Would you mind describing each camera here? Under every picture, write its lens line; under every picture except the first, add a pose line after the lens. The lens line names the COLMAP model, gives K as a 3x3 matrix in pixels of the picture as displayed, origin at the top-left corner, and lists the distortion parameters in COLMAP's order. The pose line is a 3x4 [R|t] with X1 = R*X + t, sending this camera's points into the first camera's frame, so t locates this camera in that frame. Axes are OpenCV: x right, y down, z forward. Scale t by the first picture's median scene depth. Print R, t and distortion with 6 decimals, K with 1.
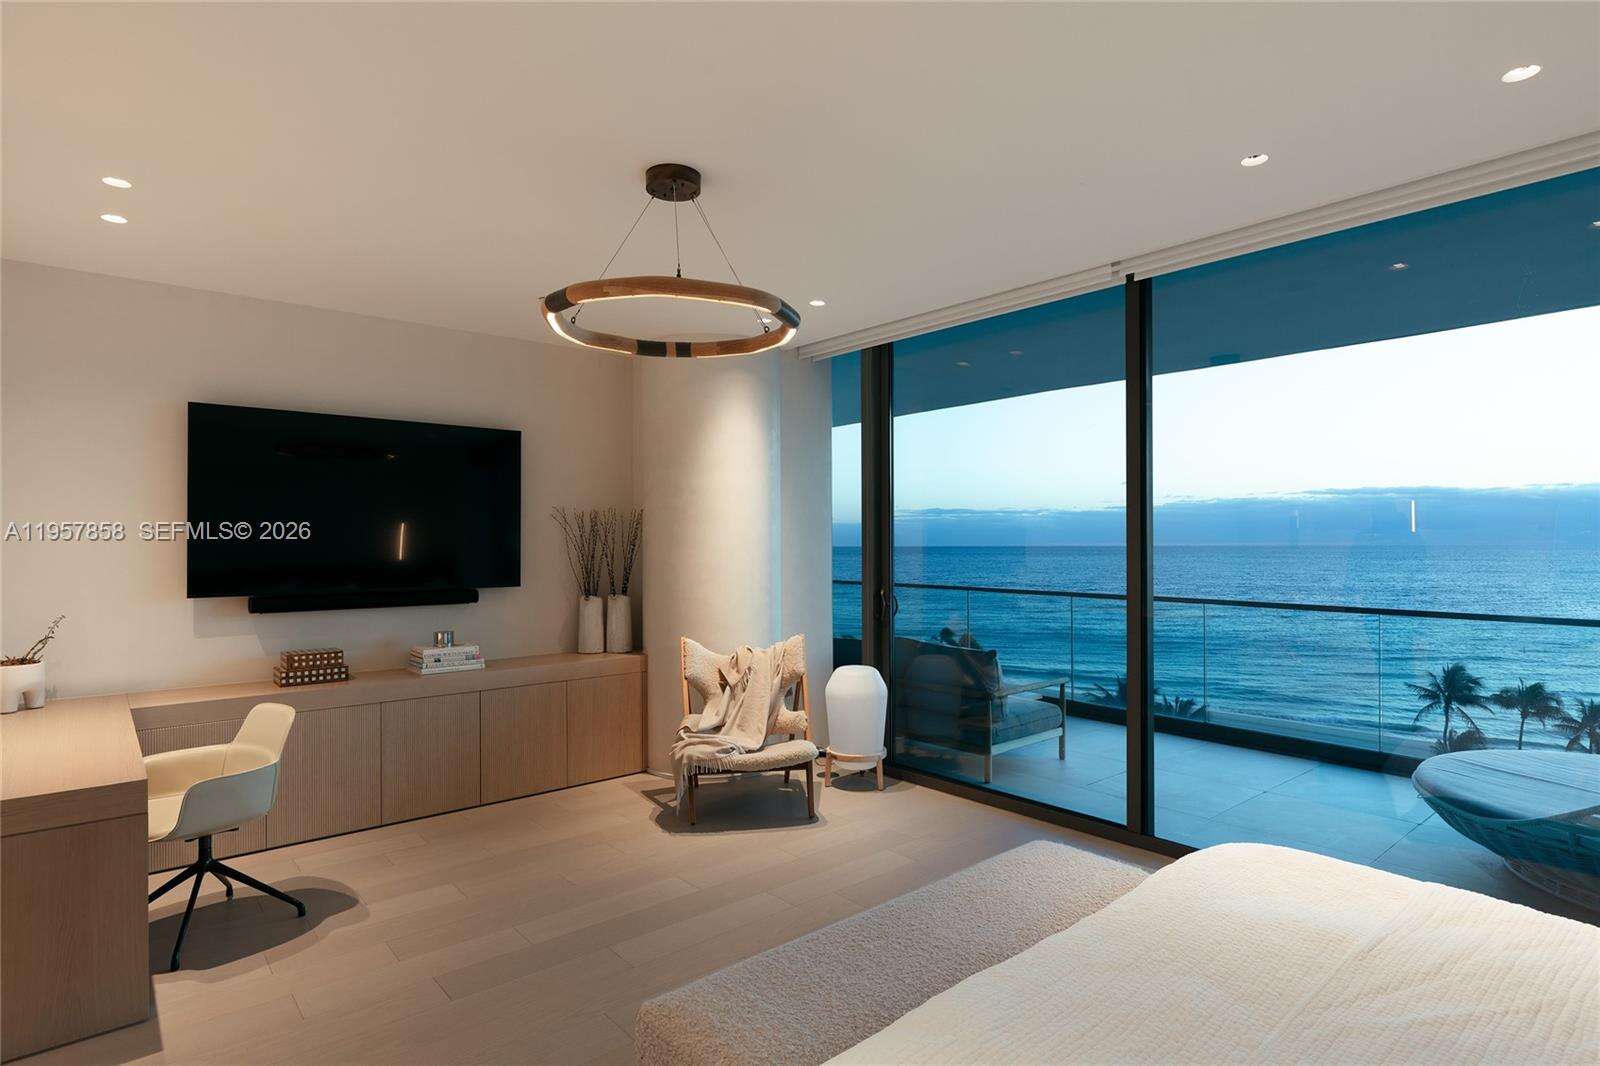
lens RADIAL K [[843.3, 0, 800.0], [0, 843.3, 533.0], [0, 0, 1]] dist [-0.005017, -0.001363]
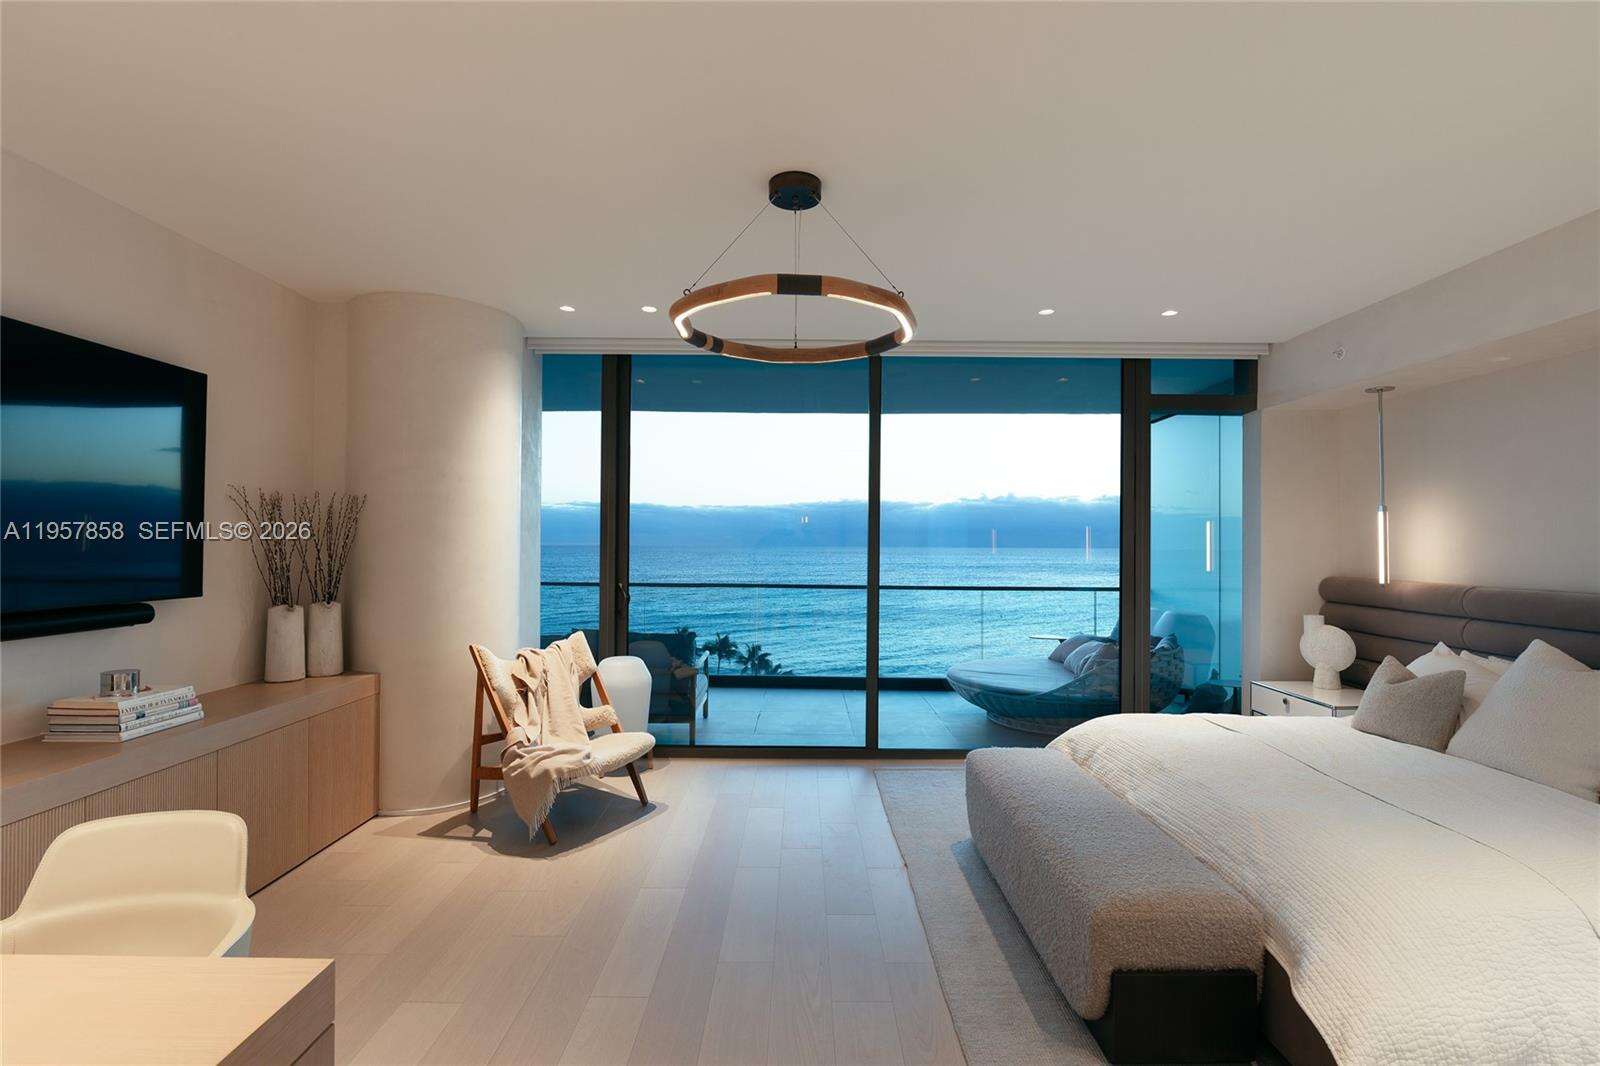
lens RADIAL K [[733.2, 0, 800.0], [0, 733.2, 533.0], [0, 0, 1]] dist [0.001372, -0.000164]
pose [[0.655653, 0.018823, 0.754828, -0.459038], [-0.018214, 0.999793, -0.009111, 0.007206], [-0.754843, -0.007775, 0.655859, 0.223497]]
